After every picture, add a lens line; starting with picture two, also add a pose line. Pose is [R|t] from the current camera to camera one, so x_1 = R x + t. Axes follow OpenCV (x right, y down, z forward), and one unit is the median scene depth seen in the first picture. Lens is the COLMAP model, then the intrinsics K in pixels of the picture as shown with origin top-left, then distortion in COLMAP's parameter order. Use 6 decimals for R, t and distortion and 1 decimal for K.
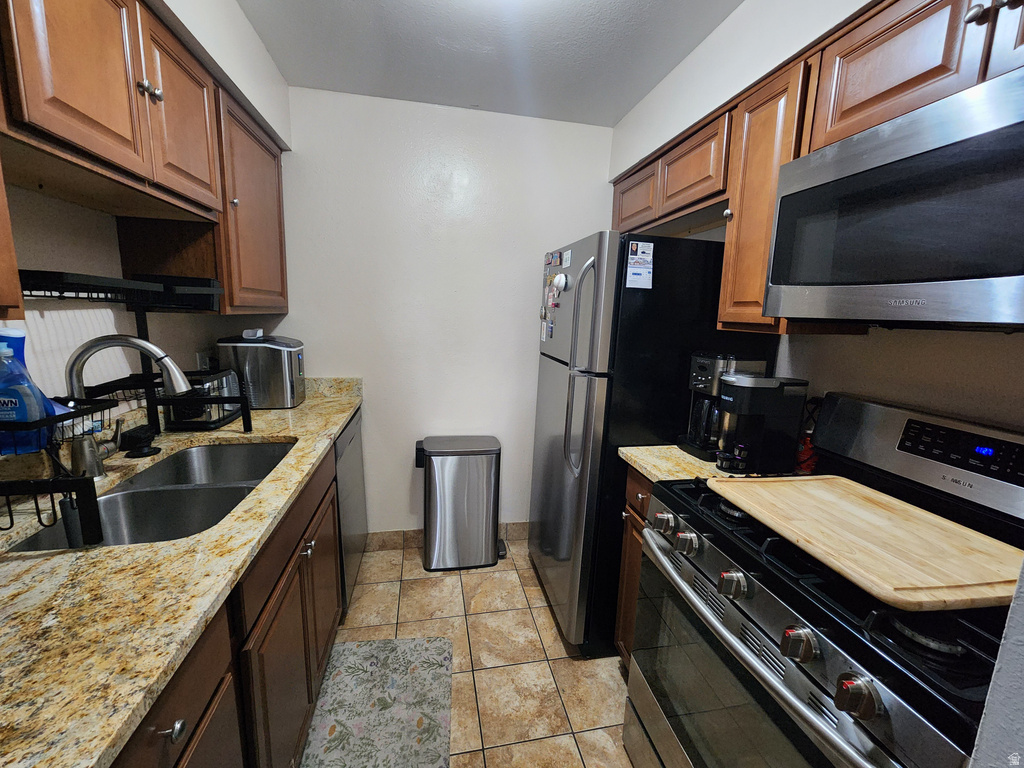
lens RADIAL K [[417.3, 0, 512.9], [0, 417.3, 381.3], [0, 0, 1]] dist [0.000553, 0.000543]
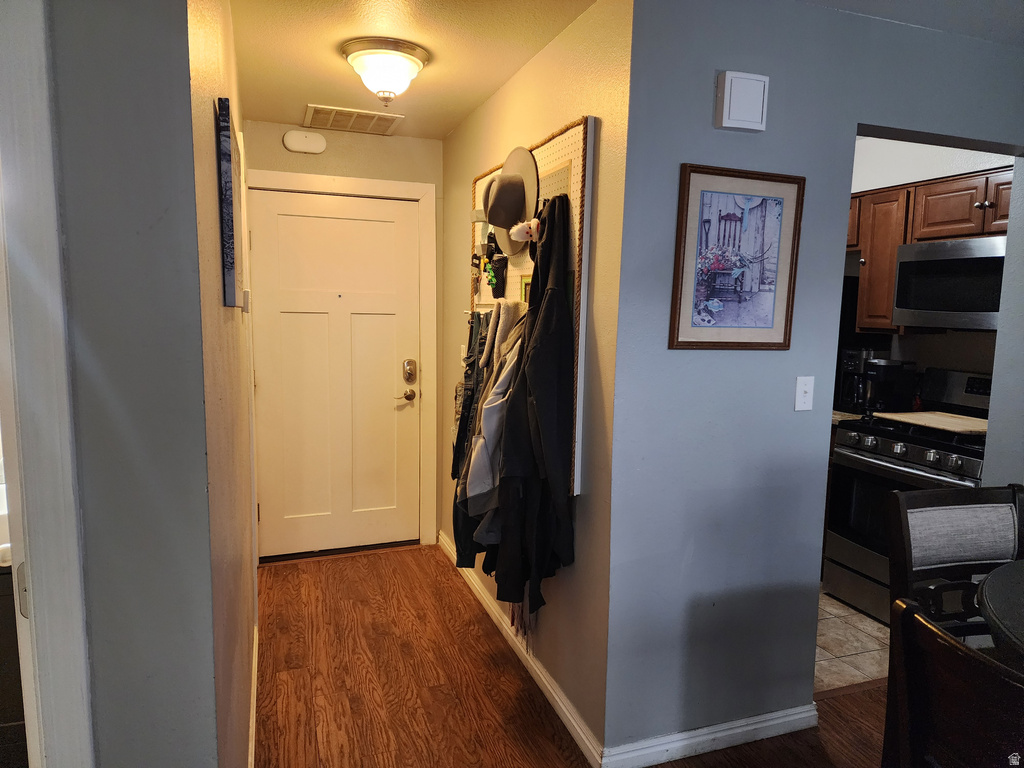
lens RADIAL K [[682.1, 0, 512.5], [0, 682.1, 389.7], [0, 0, 1]] dist [0.032965, -0.000150]
pose [[0.989525, -0.033344, 0.140460, -1.171253], [0.039189, 0.998468, -0.039054, 0.141900], [-0.138943, 0.044150, 0.989316, -1.376548]]
